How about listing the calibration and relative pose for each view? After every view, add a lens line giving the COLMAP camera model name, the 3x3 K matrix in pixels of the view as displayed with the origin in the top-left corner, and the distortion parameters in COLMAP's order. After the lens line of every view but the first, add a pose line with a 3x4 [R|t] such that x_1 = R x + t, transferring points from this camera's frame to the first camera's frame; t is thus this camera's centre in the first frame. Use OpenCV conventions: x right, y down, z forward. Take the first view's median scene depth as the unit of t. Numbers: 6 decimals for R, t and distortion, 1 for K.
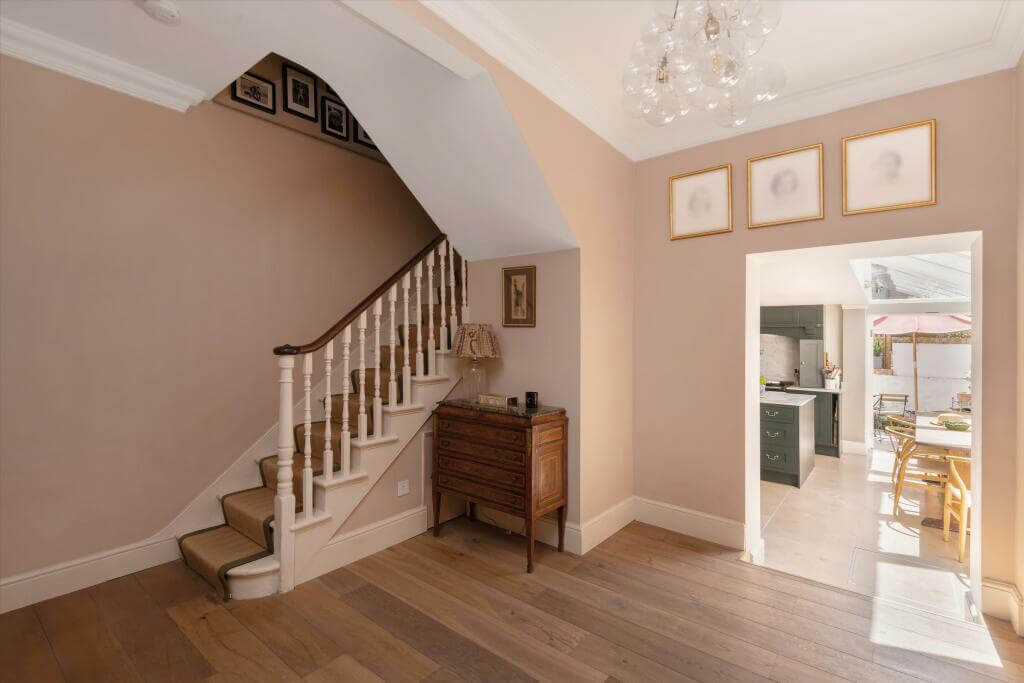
lens RADIAL K [[438.4, 0, 512.0], [0, 438.4, 341.5], [0, 0, 1]] dist [-0.000215, -0.000151]
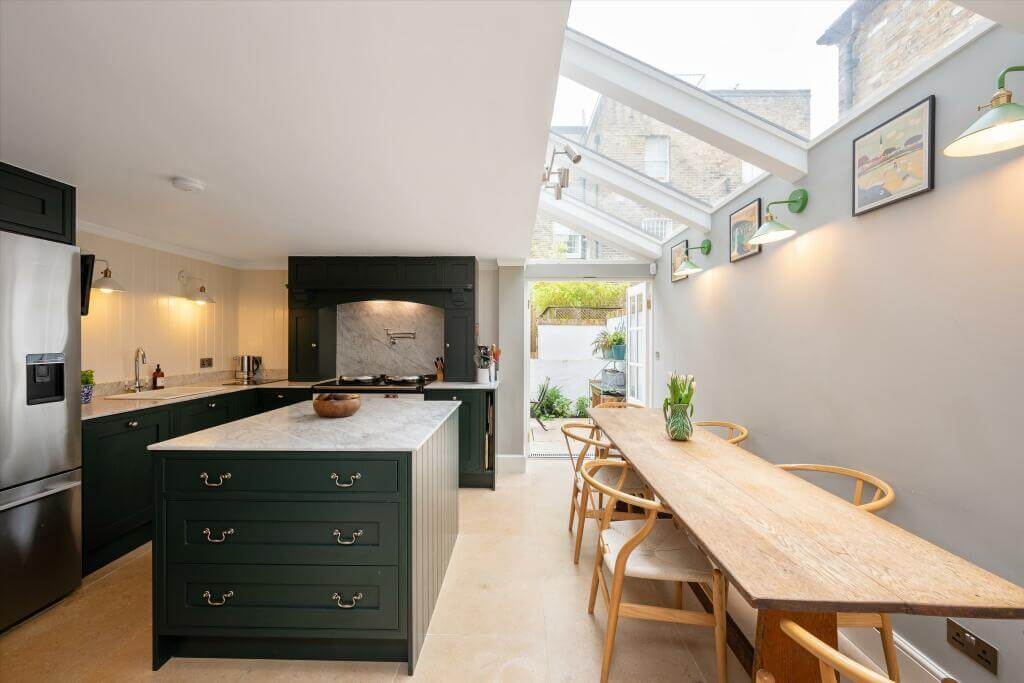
lens RADIAL K [[404.9, 0, 512.0], [0, 404.9, 341.5], [0, 0, 1]] dist [0.000435, 0.000006]
pose [[0.772867, -0.004871, 0.634550, 0.362152], [-0.002452, 0.999940, 0.010663, 0.036986], [-0.634563, -0.009797, 0.772809, 0.489157]]
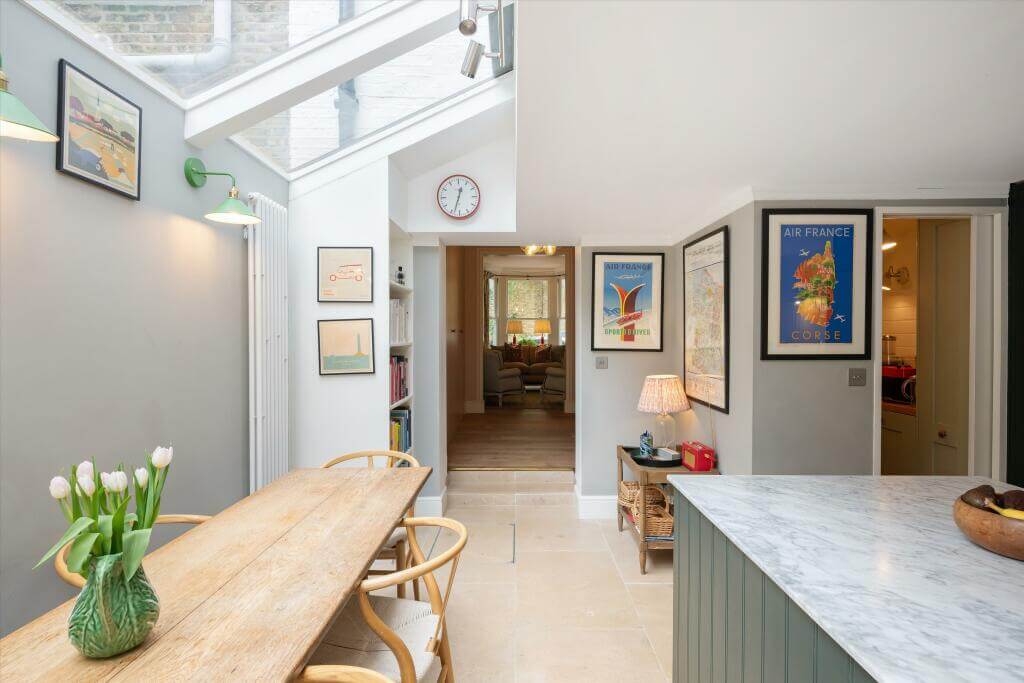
lens RADIAL K [[515.5, 0, 512.0], [0, 515.5, 341.5], [0, 0, 1]] dist [0.000107, -0.000001]
pose [[-0.768960, 0.001567, -0.639295, 1.184243], [-0.001421, 0.999990, 0.004161, 0.023455], [0.639296, 0.004108, -0.768950, 1.391432]]
